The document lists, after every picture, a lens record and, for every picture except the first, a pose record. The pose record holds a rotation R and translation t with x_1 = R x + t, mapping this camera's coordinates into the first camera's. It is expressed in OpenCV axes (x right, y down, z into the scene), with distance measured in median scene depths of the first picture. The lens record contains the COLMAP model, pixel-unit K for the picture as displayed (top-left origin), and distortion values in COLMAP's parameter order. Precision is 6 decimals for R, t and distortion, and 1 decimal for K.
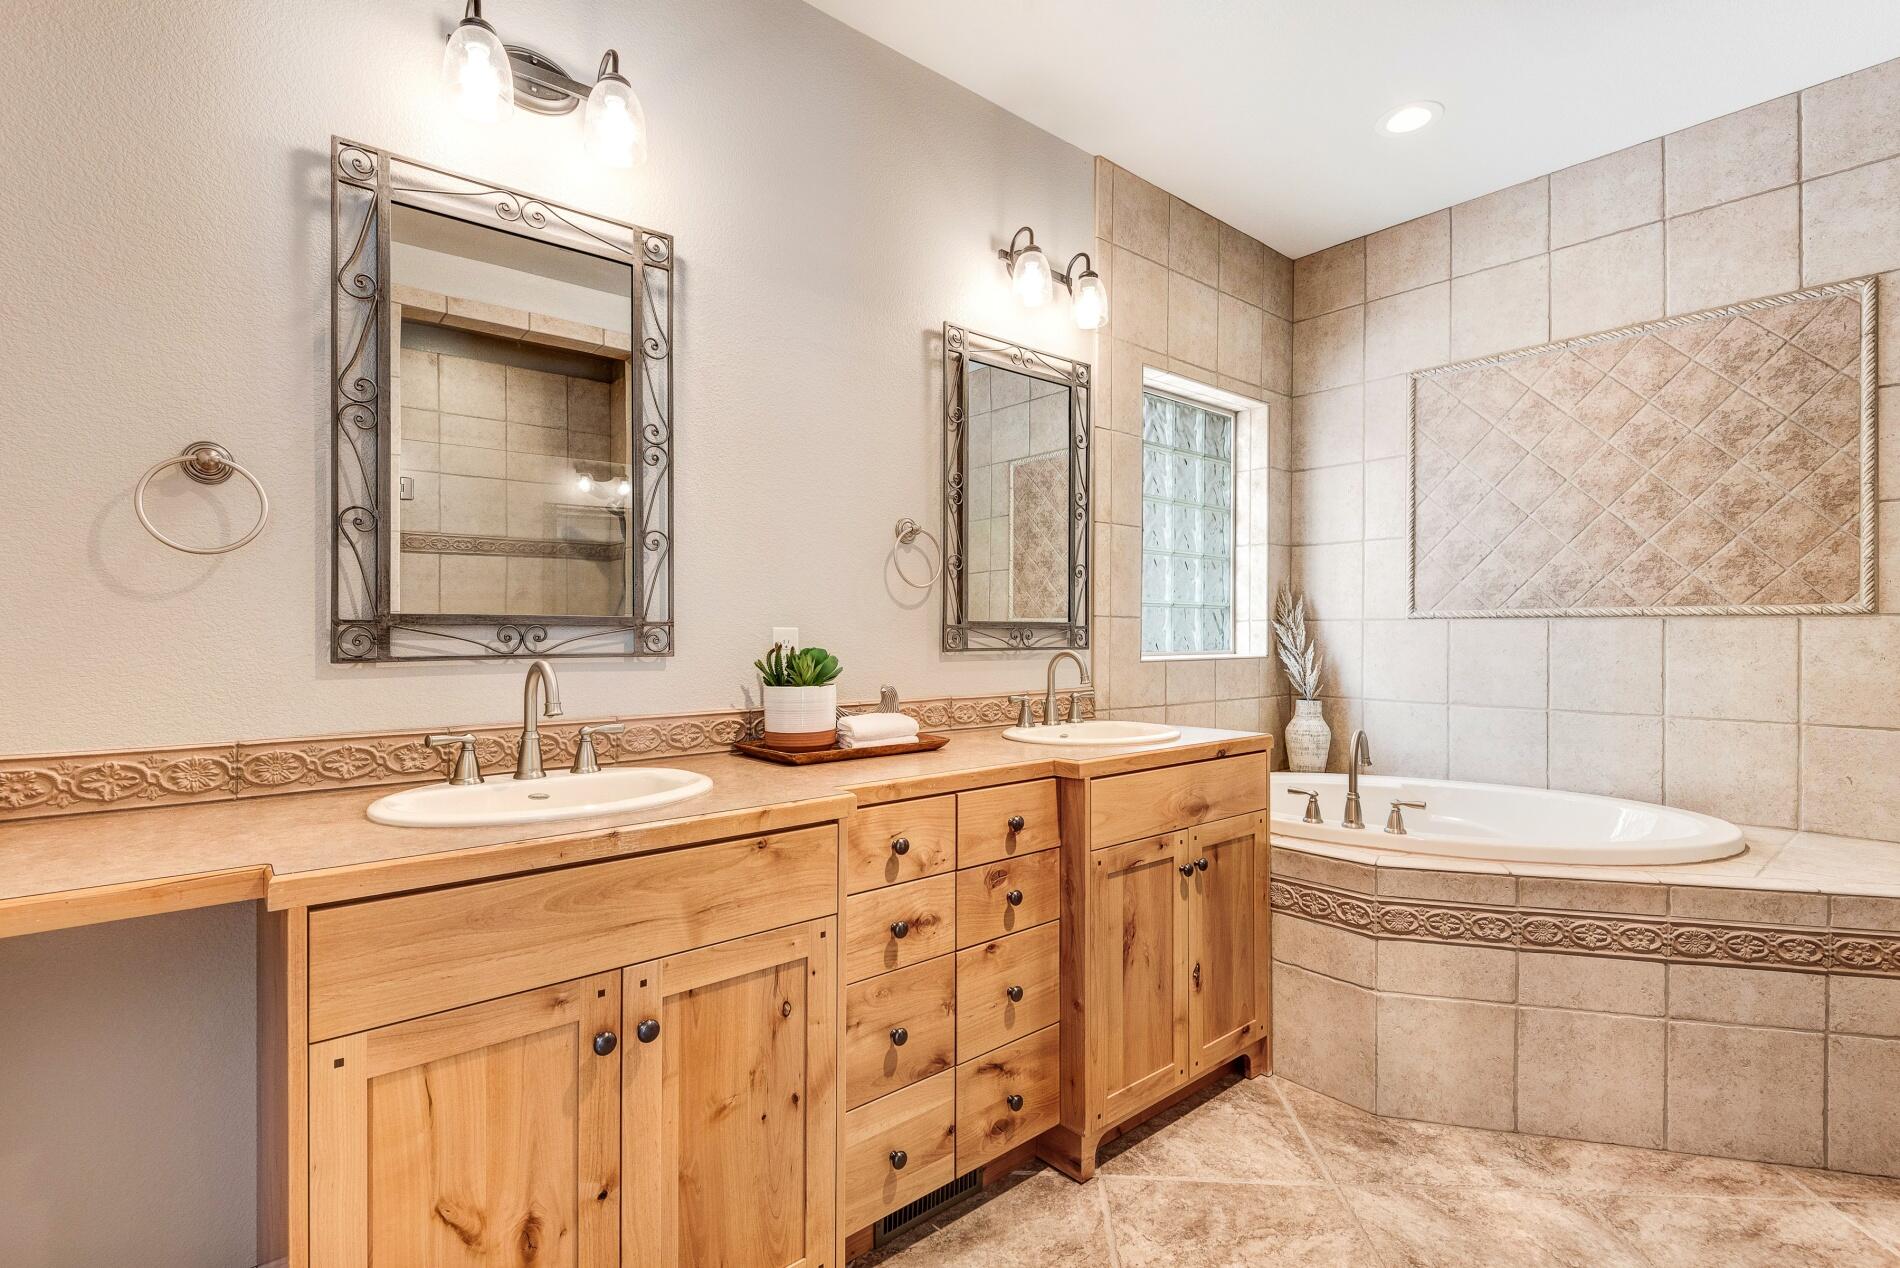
lens RADIAL K [[866.6, 0, 950.0], [0, 866.6, 634.0], [0, 0, 1]] dist [0.016606, -0.024017]
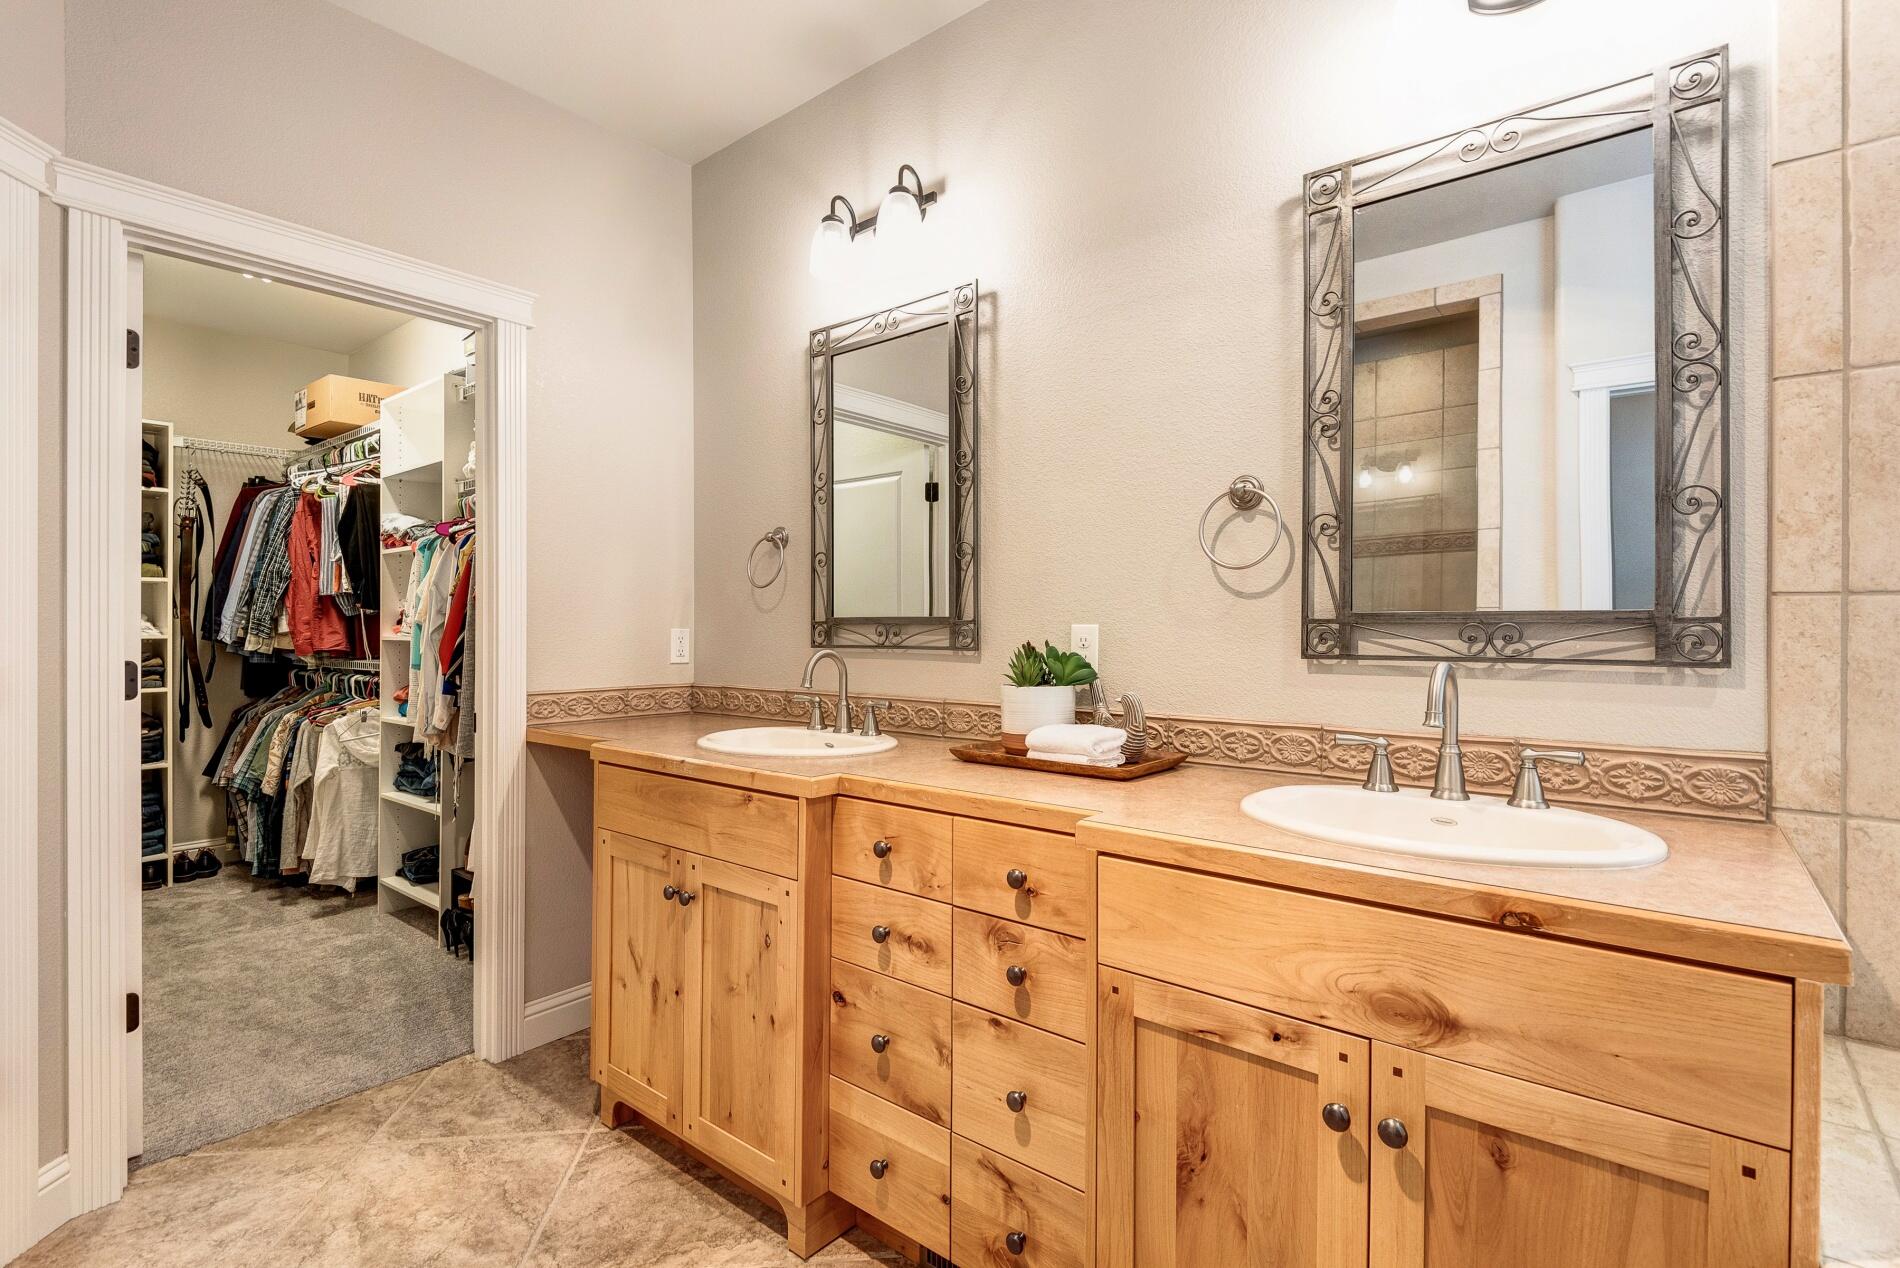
lens RADIAL K [[966.7, 0, 950.0], [0, 966.7, 634.0], [0, 0, 1]] dist [-0.003397, -0.000621]
pose [[0.139007, 0.004807, -0.990280, 0.777179], [-0.005951, 0.999974, 0.004019, -0.000765], [0.990274, 0.005334, 0.139032, 0.704240]]
